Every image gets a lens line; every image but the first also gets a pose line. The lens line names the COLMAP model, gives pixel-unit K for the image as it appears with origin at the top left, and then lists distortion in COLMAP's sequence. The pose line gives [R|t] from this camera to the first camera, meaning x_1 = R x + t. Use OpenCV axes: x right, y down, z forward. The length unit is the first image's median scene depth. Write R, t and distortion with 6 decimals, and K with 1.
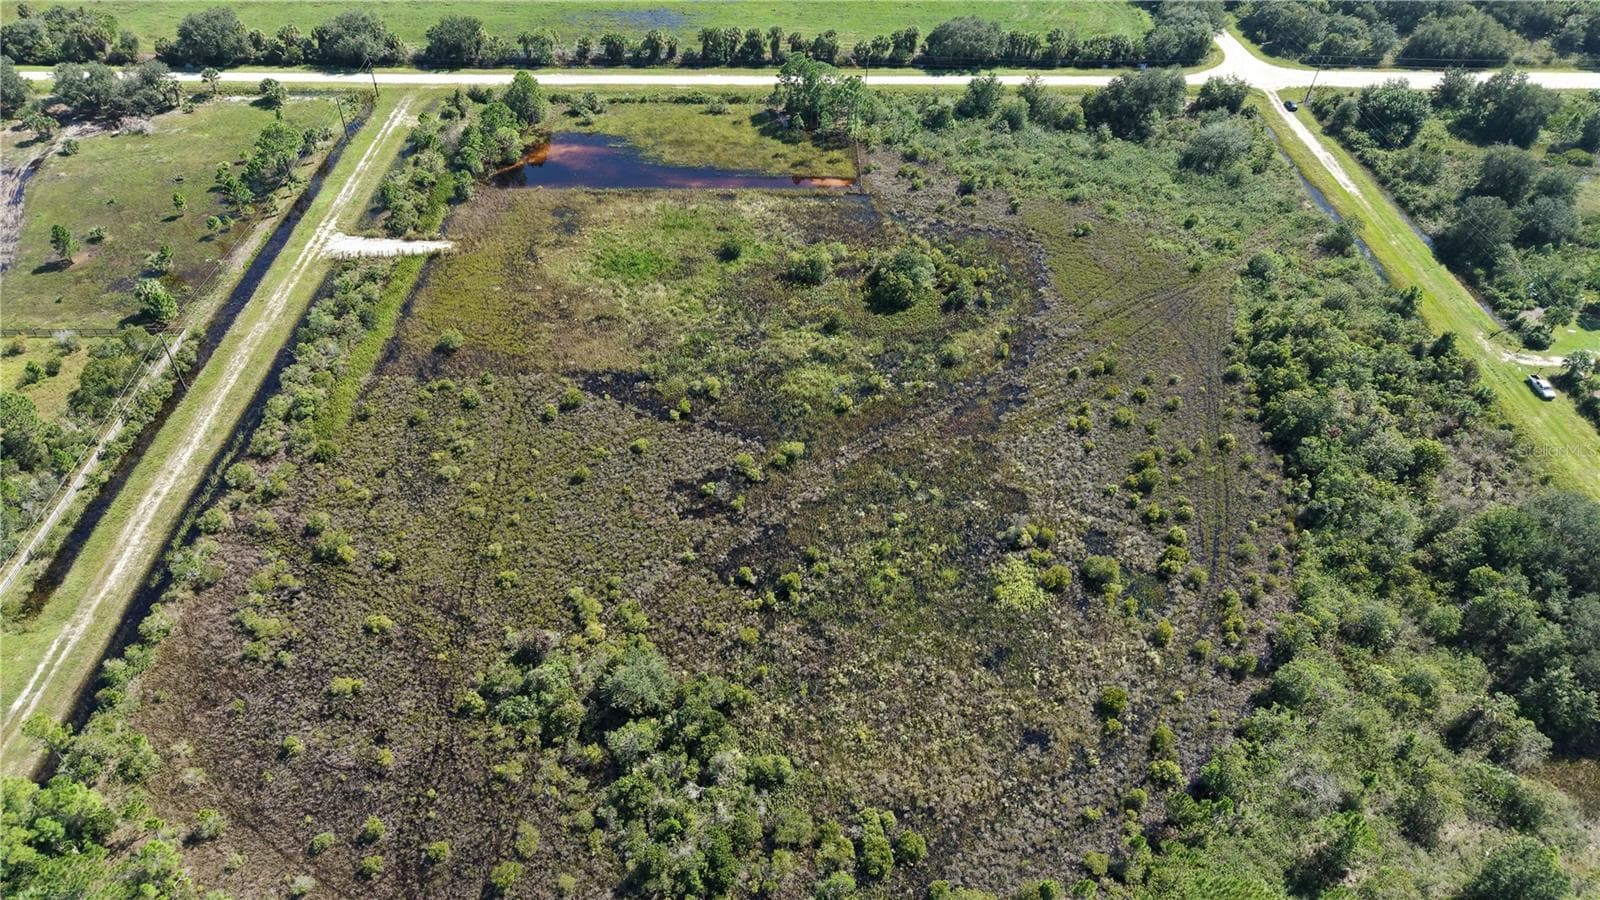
lens RADIAL K [[1070.7, 0, 801.8], [0, 1070.7, 453.6], [0, 0, 1]] dist [0.018528, -0.019187]
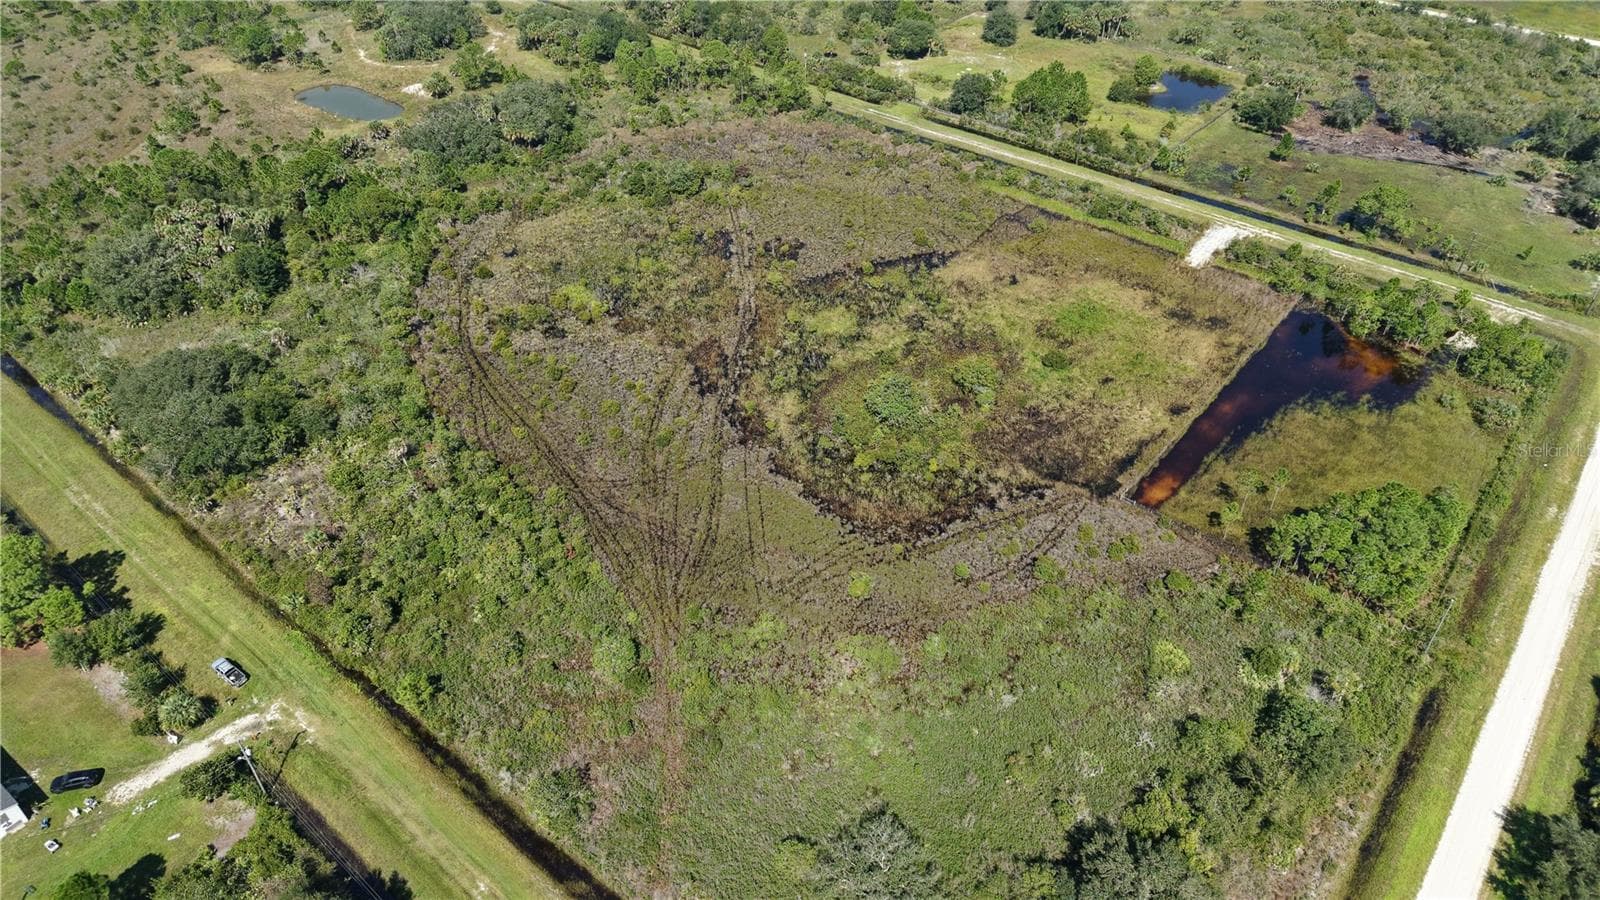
lens RADIAL K [[1051.8, 0, 801.7], [0, 1051.8, 475.3], [0, 0, 1]] dist [0.015691, -0.017296]
pose [[-0.656171, 0.457284, -0.600276, 0.619270], [-0.517405, 0.306410, 0.799003, -0.708401], [0.549302, 0.834868, 0.035544, 0.828184]]
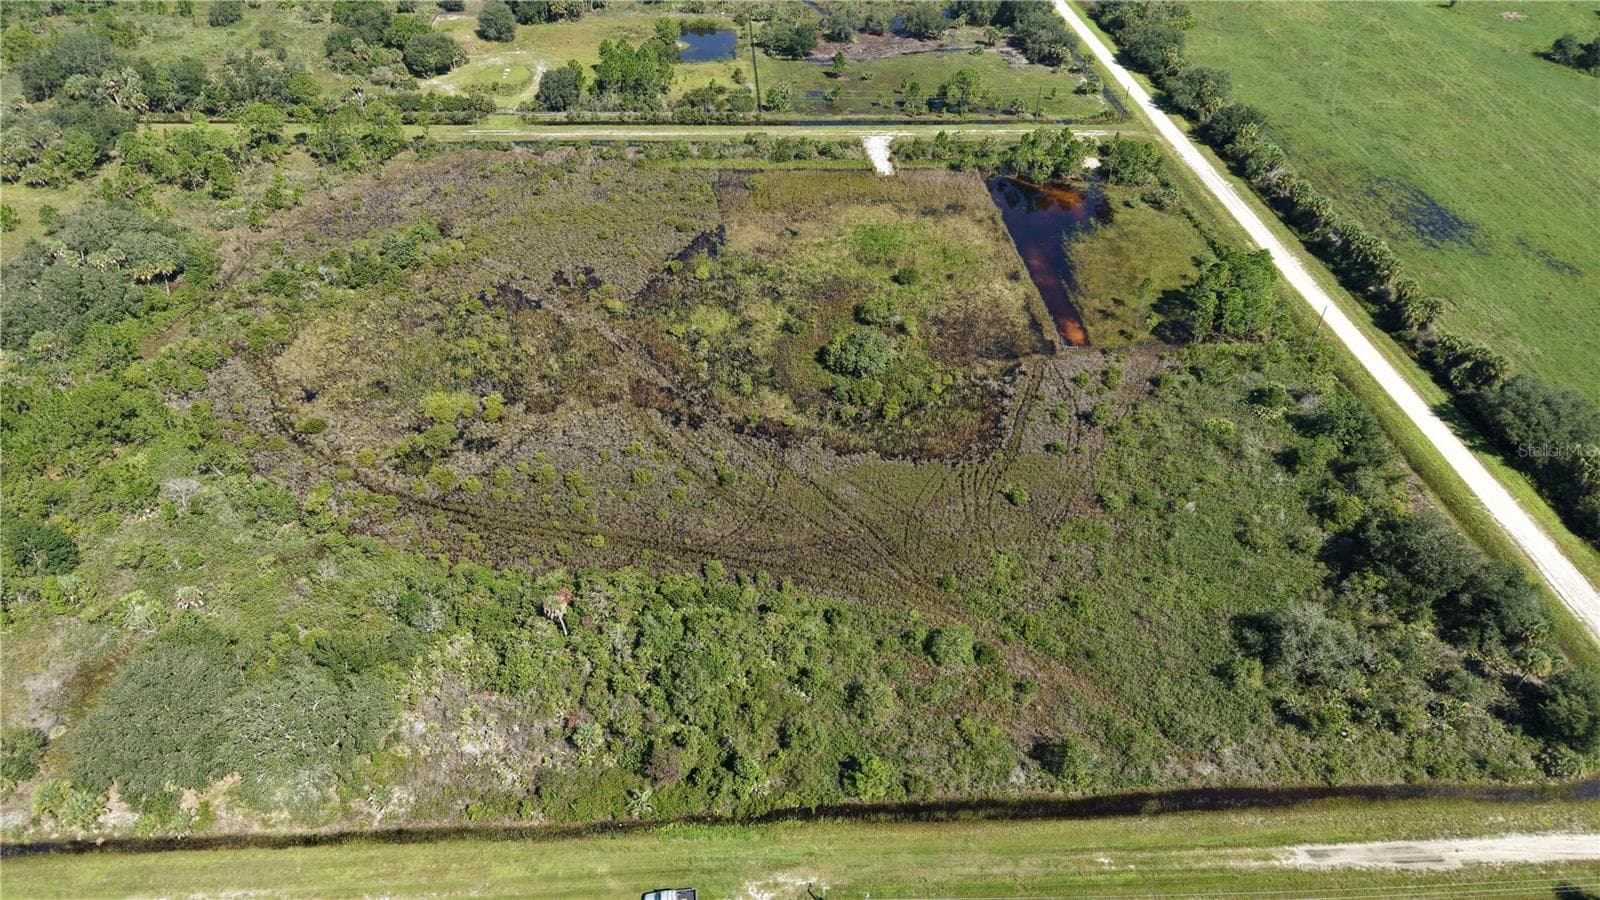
lens RADIAL K [[1070.7, 0, 801.8], [0, 1070.7, 453.6], [0, 0, 1]] dist [0.018528, -0.019187]
pose [[0.038575, 0.606772, -0.793940, 0.796470], [-0.674804, 0.601814, 0.427152, -0.422284], [0.736988, 0.519277, 0.432667, 0.490505]]
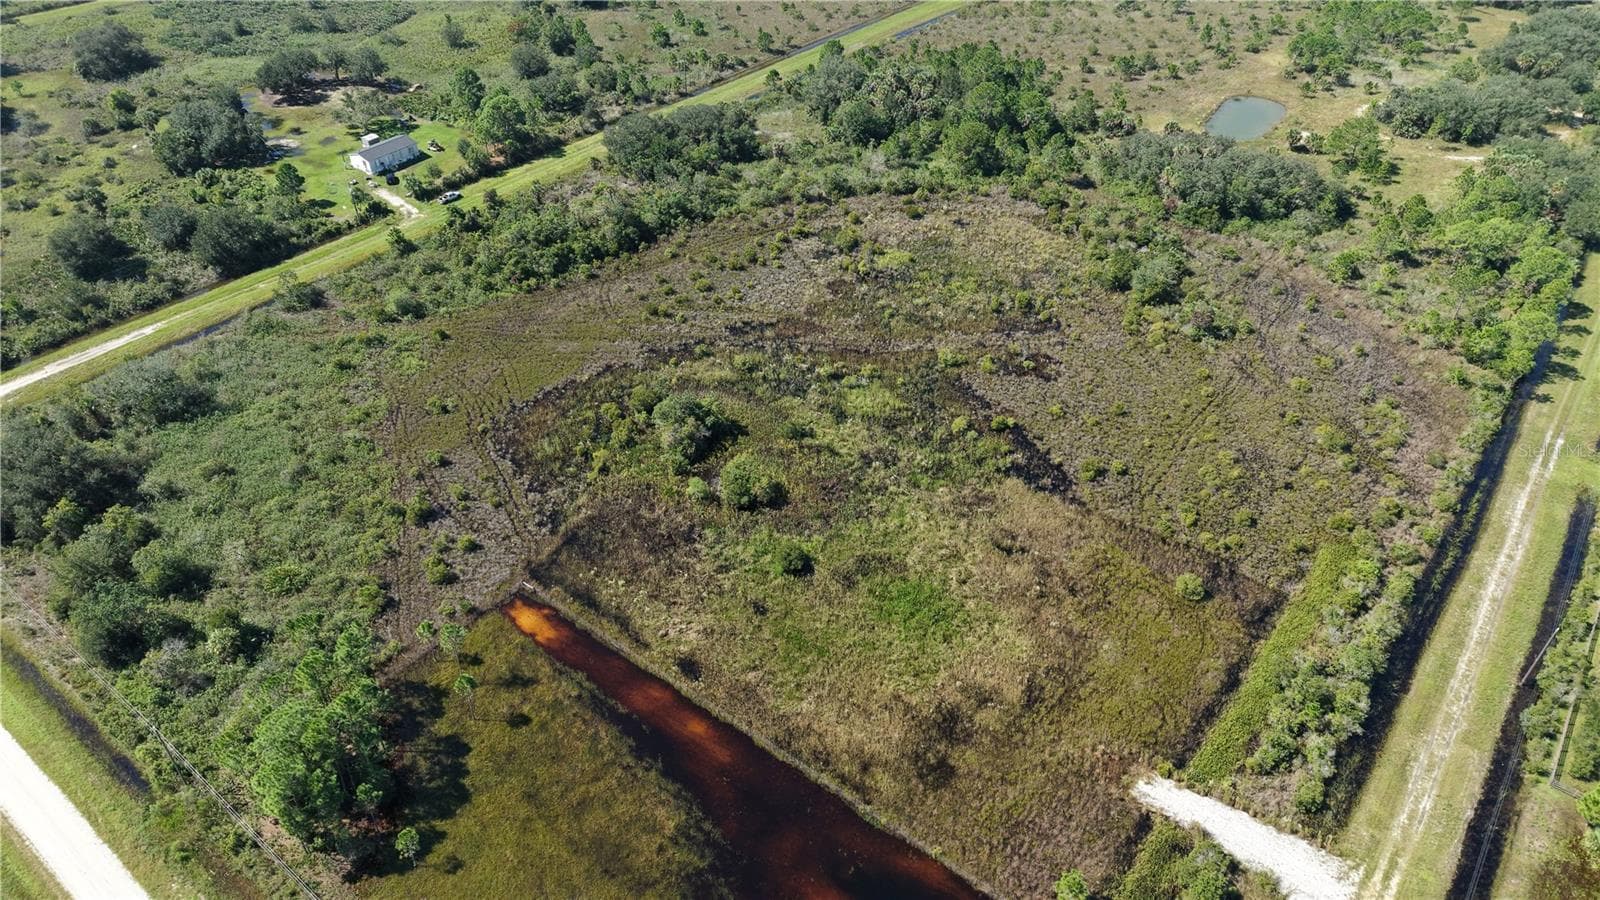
lens RADIAL K [[1070.7, 0, 801.8], [0, 1070.7, 453.6], [0, 0, 1]] dist [0.018528, -0.019187]
pose [[-0.772752, -0.412487, 0.482399, -0.356237], [0.400660, 0.272451, 0.874781, -0.765425], [-0.492266, 0.869267, -0.045270, 0.863244]]
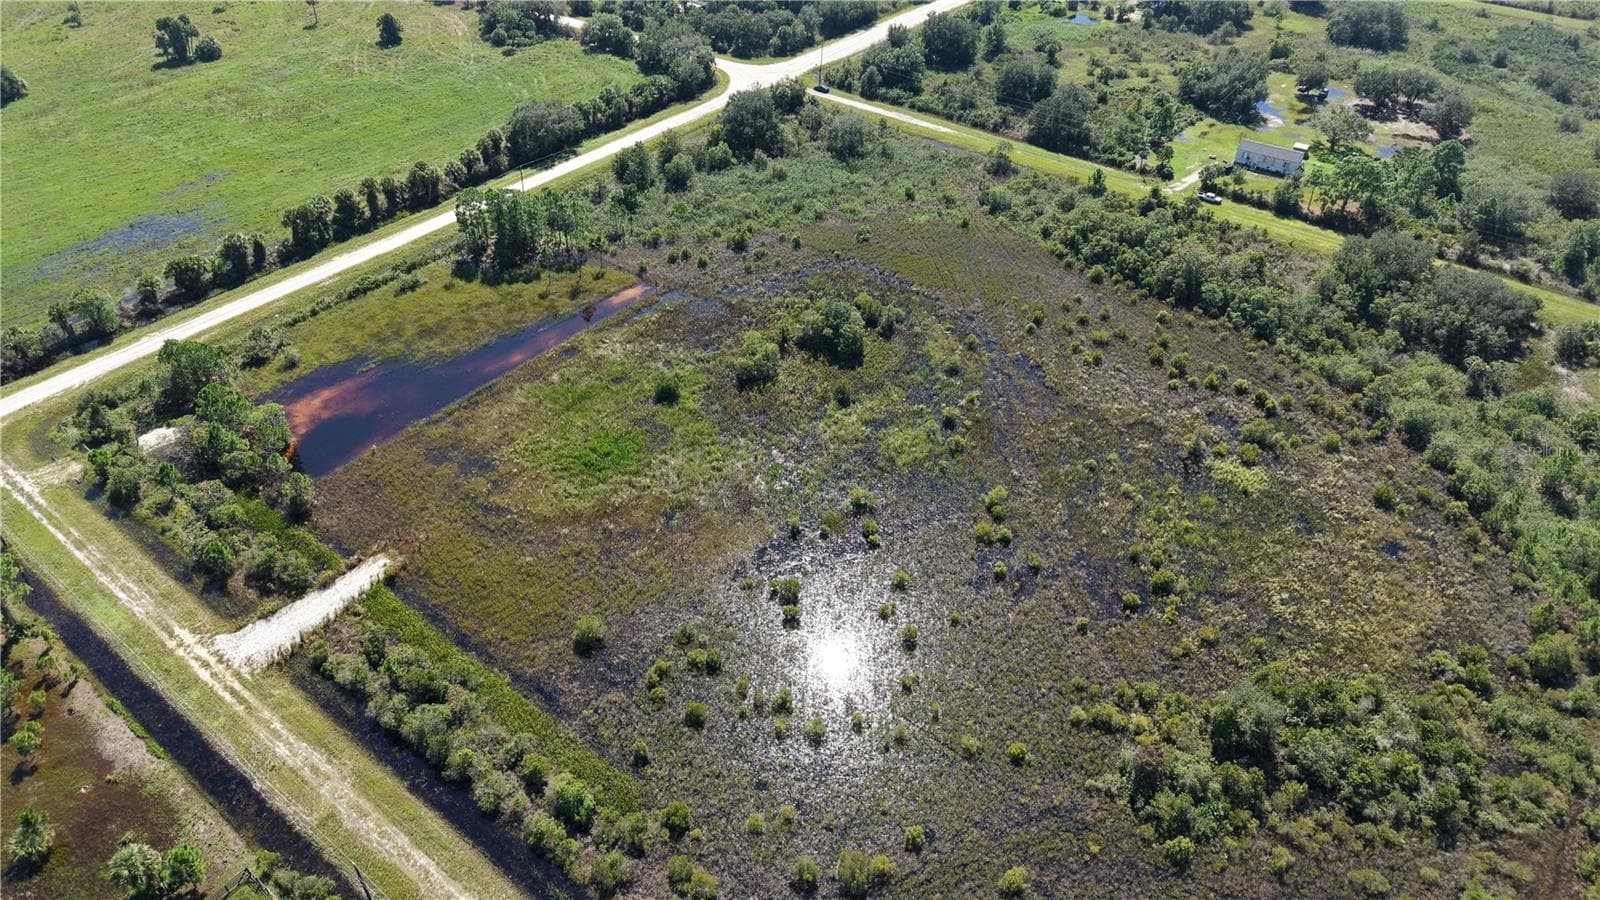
lens RADIAL K [[1070.7, 0, 801.8], [0, 1070.7, 453.6], [0, 0, 1]] dist [0.018528, -0.019187]
pose [[0.634937, -0.486193, 0.600392, -0.498098], [0.508267, 0.848156, 0.149319, -0.198069], [-0.581824, 0.210351, 0.785642, 0.216377]]
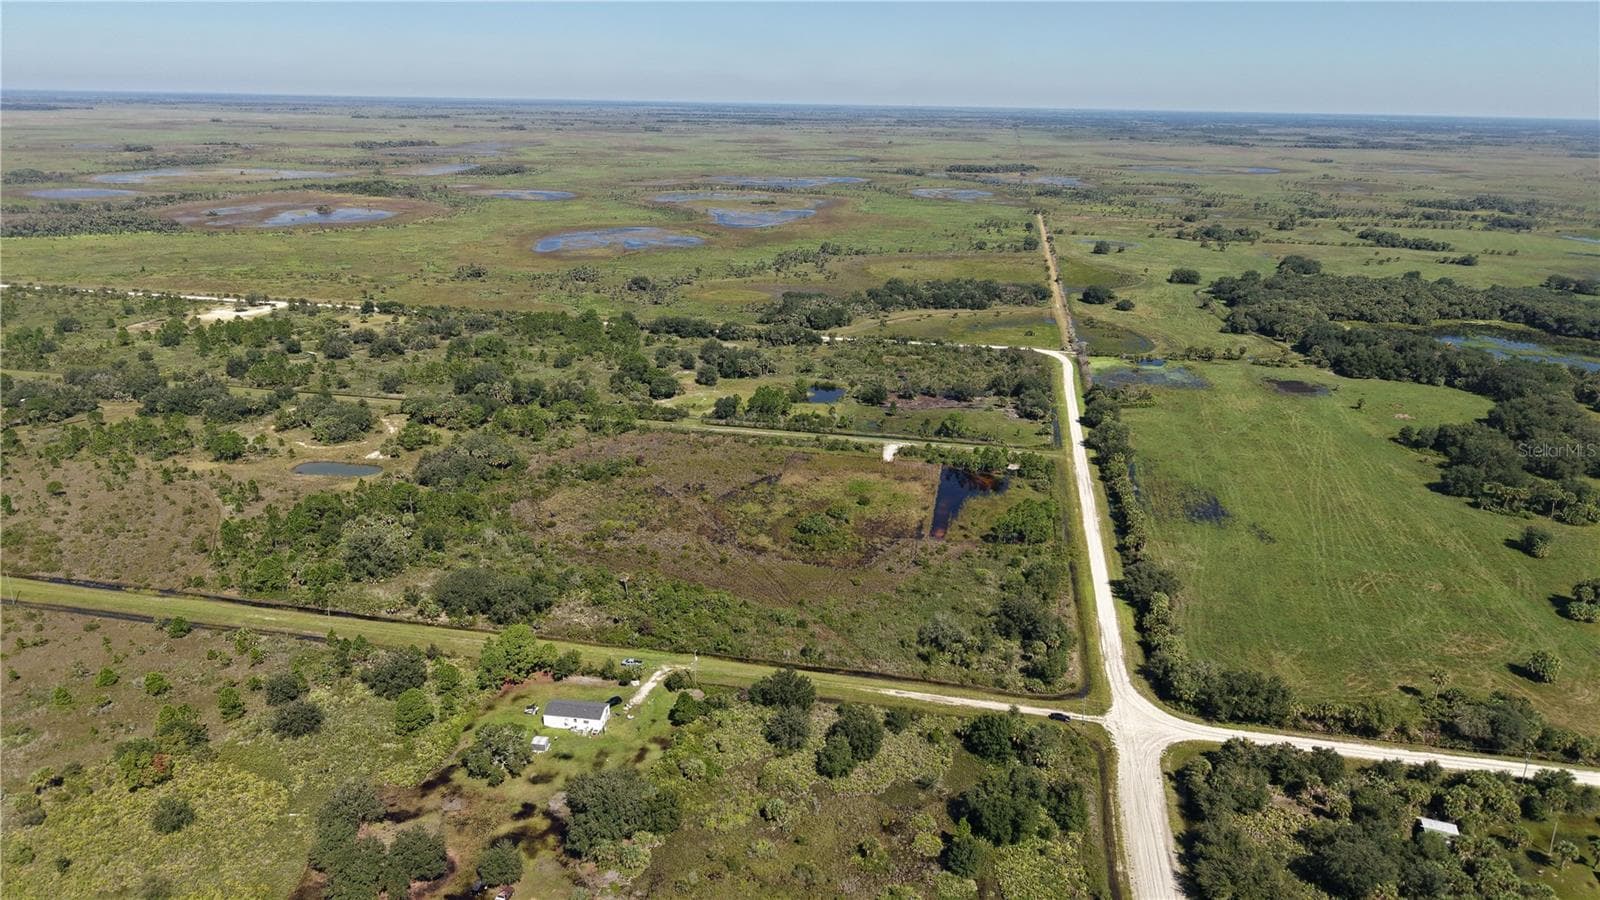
lens RADIAL K [[1065.1, 0, 801.8], [0, 1065.1, 448.2], [0, 0, 1]] dist [0.051278, -0.069041]
pose [[-0.219492, 0.286462, -0.932611, 1.575370], [-0.659434, 0.660932, 0.358212, -0.790952], [0.719007, 0.693619, 0.043833, 0.680926]]
